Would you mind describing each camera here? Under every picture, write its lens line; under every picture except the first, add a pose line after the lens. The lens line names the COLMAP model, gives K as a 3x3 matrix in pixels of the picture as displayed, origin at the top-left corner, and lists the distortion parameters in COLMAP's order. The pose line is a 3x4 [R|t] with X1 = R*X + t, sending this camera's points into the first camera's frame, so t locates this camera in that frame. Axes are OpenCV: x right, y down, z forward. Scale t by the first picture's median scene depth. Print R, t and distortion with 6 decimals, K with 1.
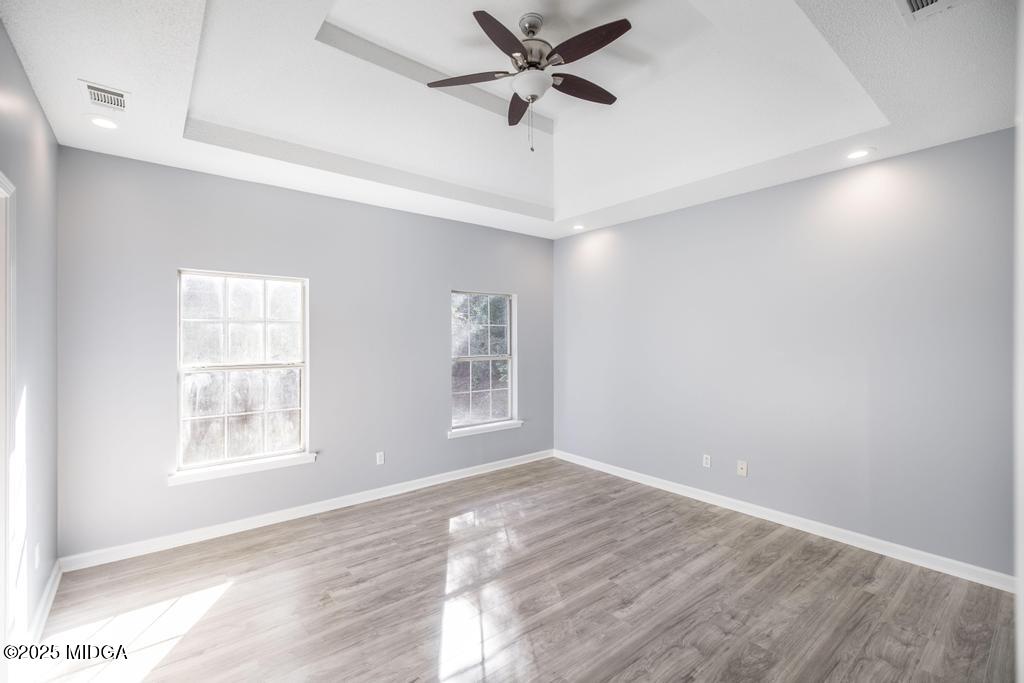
lens RADIAL K [[441.1, 0, 513.9], [0, 441.1, 344.6], [0, 0, 1]] dist [0.002316, -0.000063]
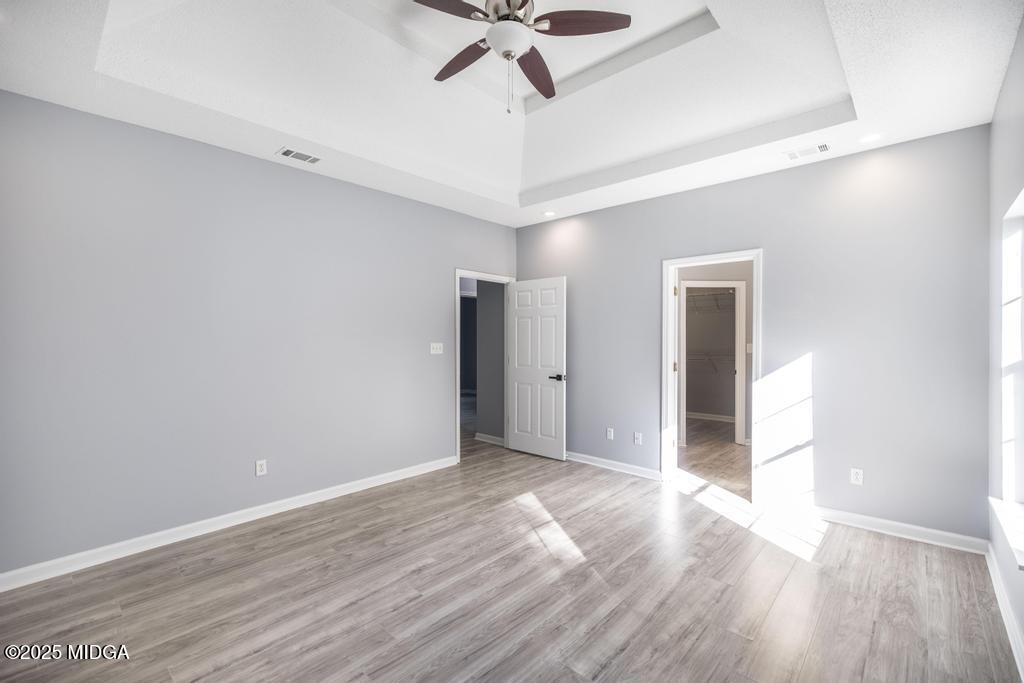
lens RADIAL K [[441.1, 0, 514.1], [0, 441.1, 333.7], [0, 0, 1]] dist [0.002316, -0.000063]
pose [[-0.990869, -0.000231, -0.134826, 0.160099], [0.000258, 0.999993, -0.003614, 0.026958], [0.134826, -0.003616, -0.990863, 1.951939]]
